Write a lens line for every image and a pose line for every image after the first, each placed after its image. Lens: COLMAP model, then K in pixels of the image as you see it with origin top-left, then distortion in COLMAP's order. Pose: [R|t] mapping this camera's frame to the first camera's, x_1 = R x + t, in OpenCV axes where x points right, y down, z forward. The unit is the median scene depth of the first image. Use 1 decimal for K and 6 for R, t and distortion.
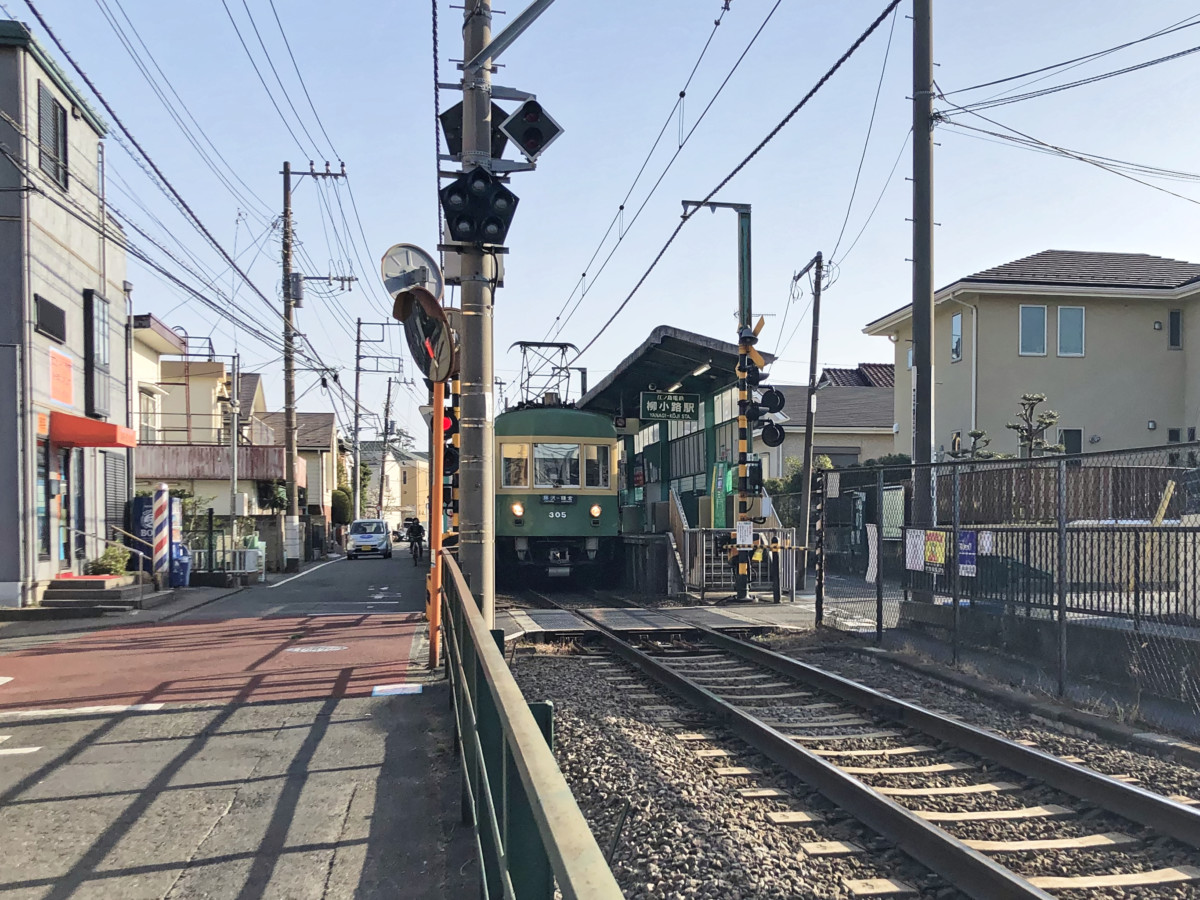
lens RADIAL K [[974.2, 0, 601.2], [0, 974.2, 449.4], [0, 0, 1]] dist [-0.003449, -0.005073]
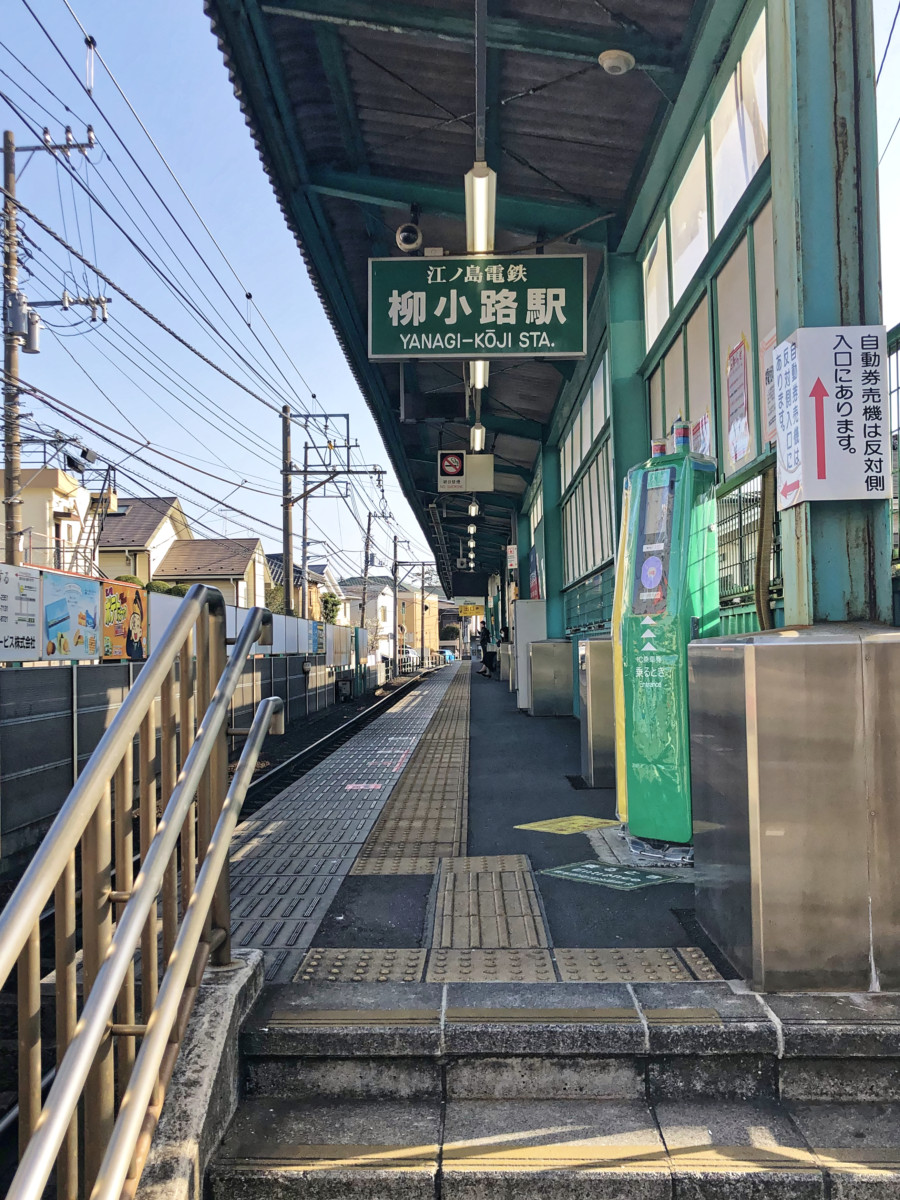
lens RADIAL K [[974.2, 0, 446.6], [0, 974.2, 600.5], [0, 0, 1]] dist [-0.003449, -0.005073]
pose [[0.991084, -0.025899, -0.130696, 0.060043], [0.029111, 0.999318, 0.022722, 0.019269], [0.130018, -0.026324, 0.991162, 0.457020]]
